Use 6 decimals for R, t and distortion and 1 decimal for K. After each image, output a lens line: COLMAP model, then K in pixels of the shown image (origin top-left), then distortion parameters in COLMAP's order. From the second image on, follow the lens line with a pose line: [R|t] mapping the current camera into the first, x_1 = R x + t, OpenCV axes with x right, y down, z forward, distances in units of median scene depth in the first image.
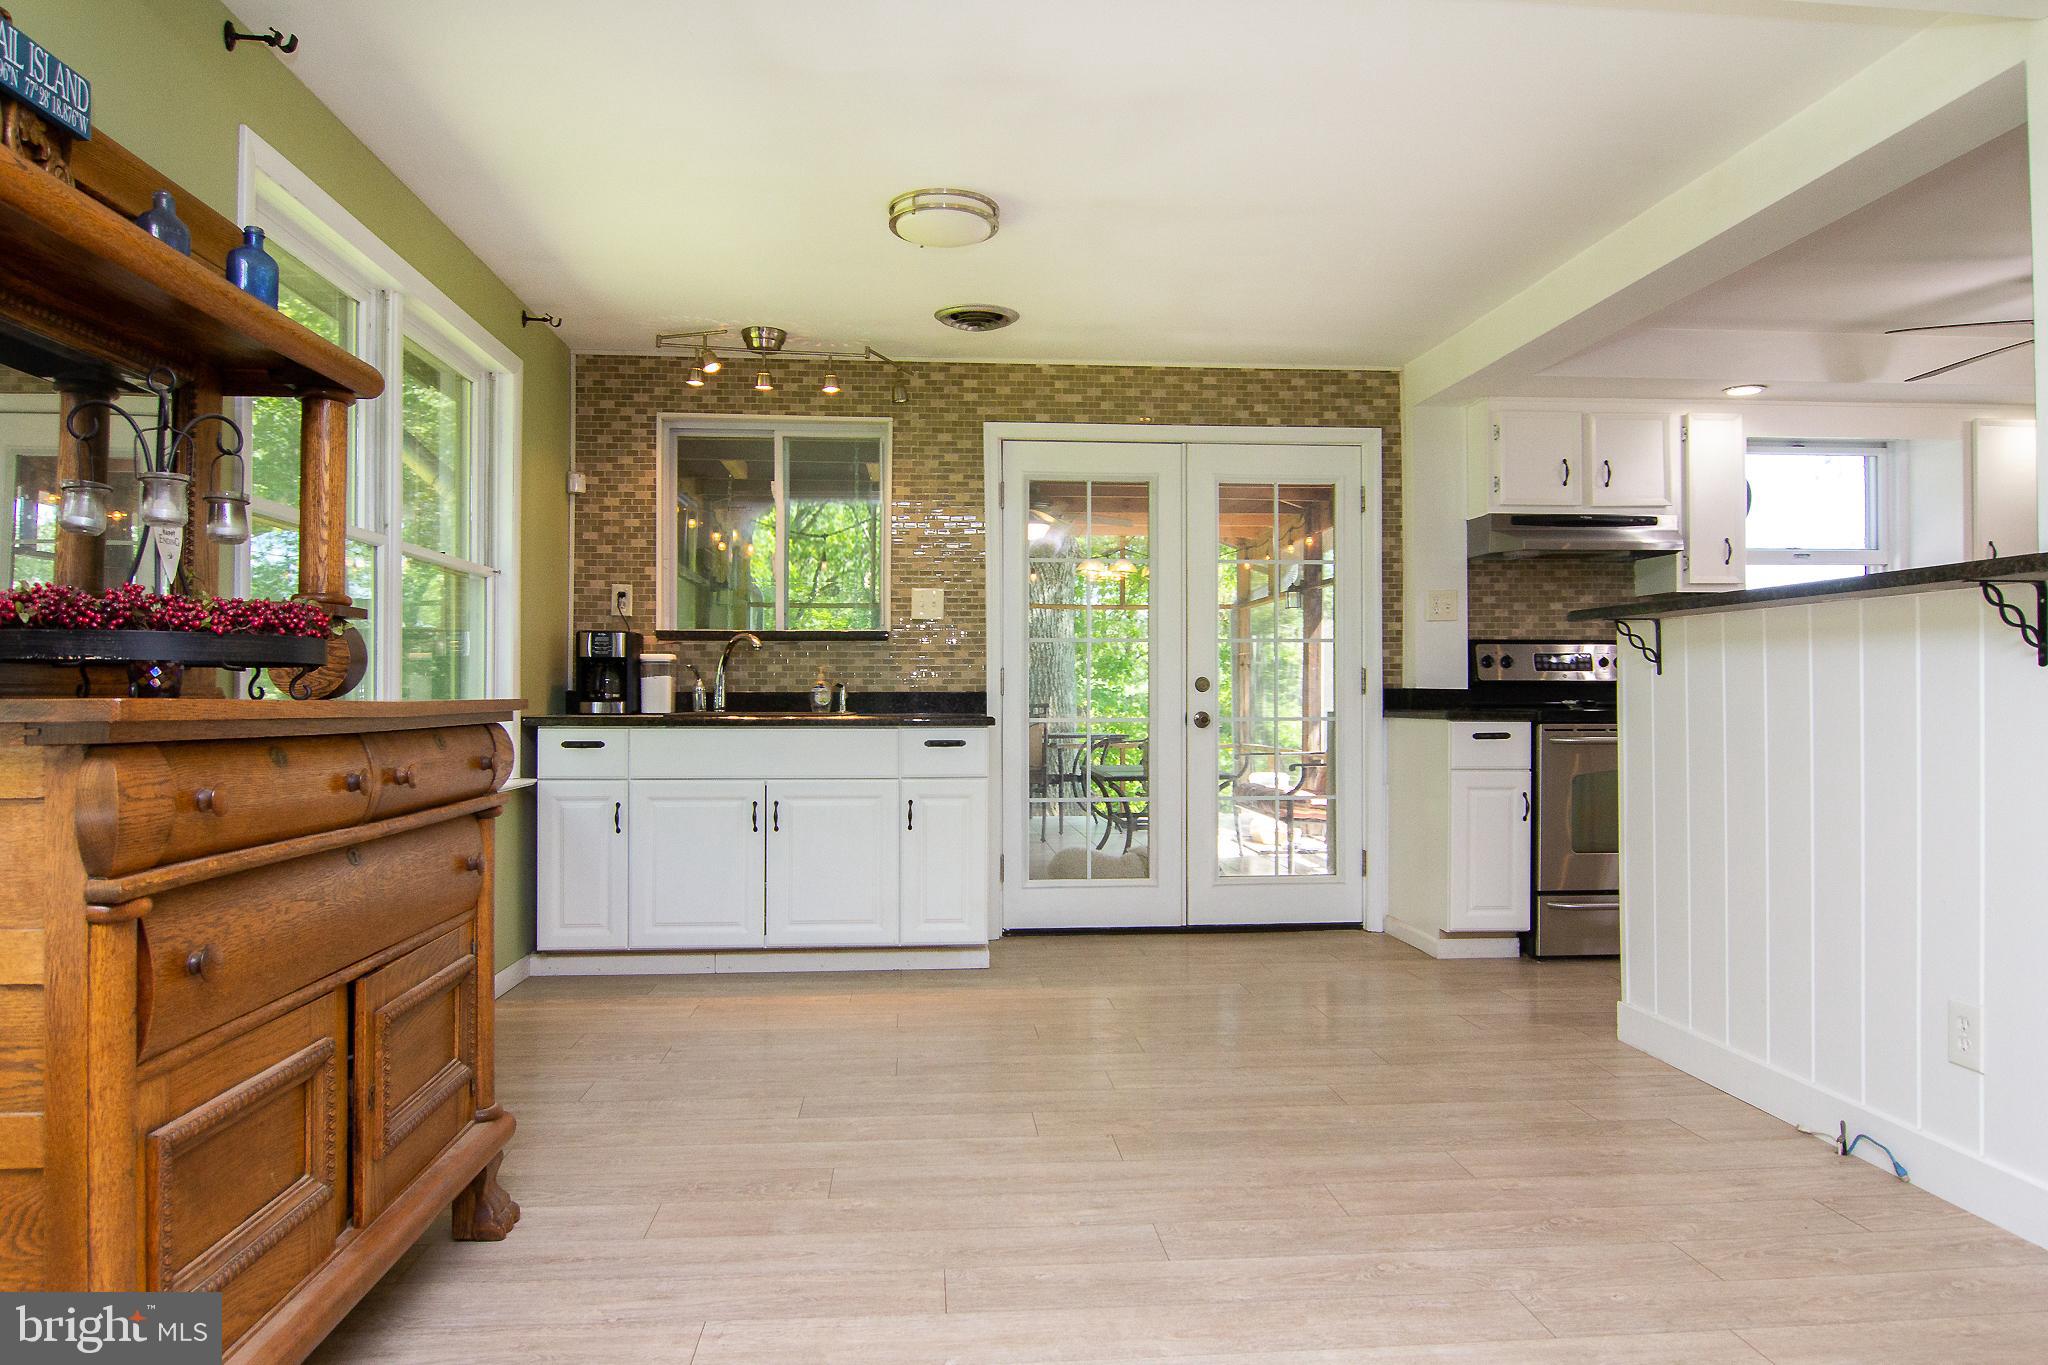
lens RADIAL K [[1213.4, 0, 961.6], [0, 1213.4, 676.9], [0, 0, 1]] dist [0.003082, 0.001001]
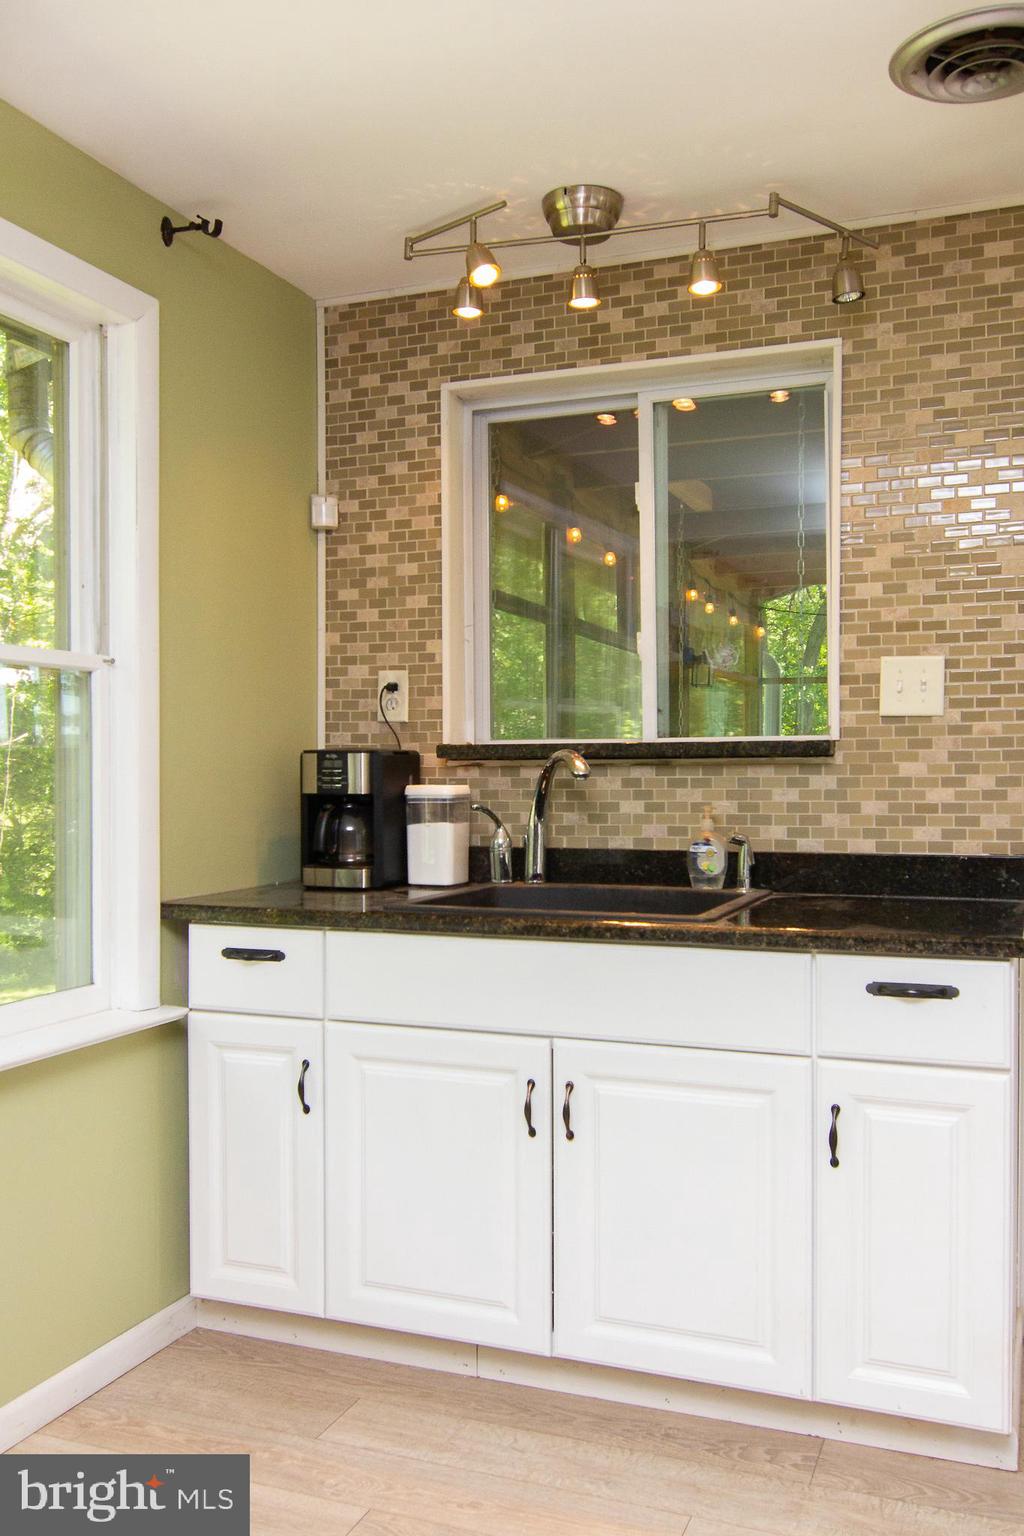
lens RADIAL K [[1226.1, 0, 525.9], [0, 1226.1, 783.3], [0, 0, 1]] dist [-0.005113, -0.008685]
pose [[0.908853, 0.001609, -0.417113, 0.042515], [0.009918, 0.999626, 0.025466, -0.034017], [0.416998, -0.027282, 0.908498, 0.458269]]
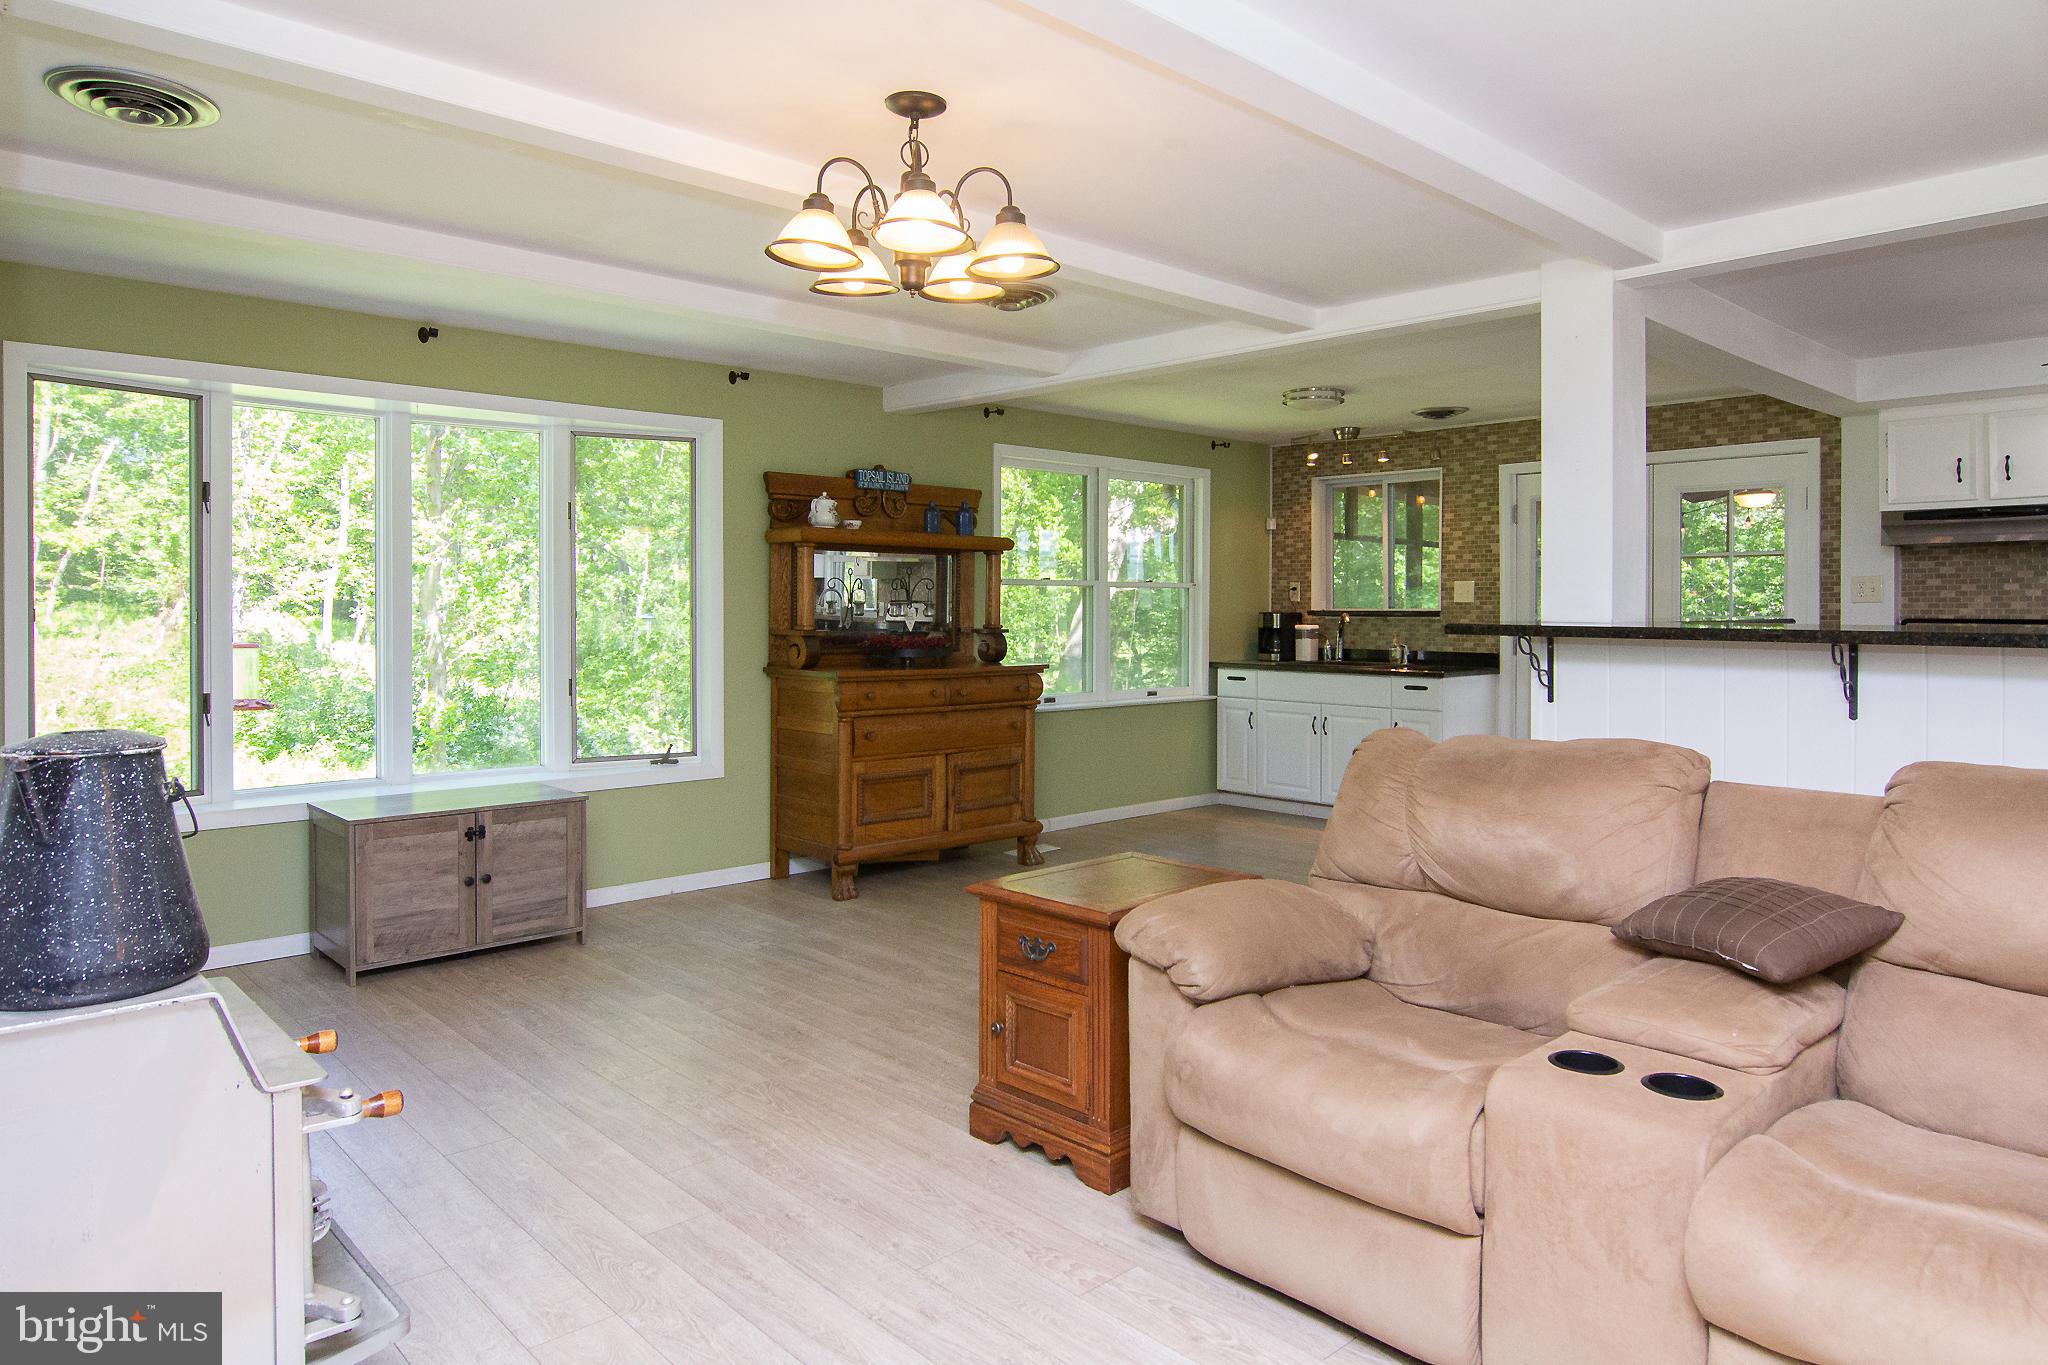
lens RADIAL K [[1213.4, 0, 1147.9], [0, 1213.4, 594.4], [0, 0, 1]] dist [0.003082, 0.001001]
pose [[0.687844, -0.005365, -0.725839, 0.791363], [0.007813, 0.999969, 0.000013, -0.061501], [0.725817, -0.005680, 0.687865, -0.294511]]
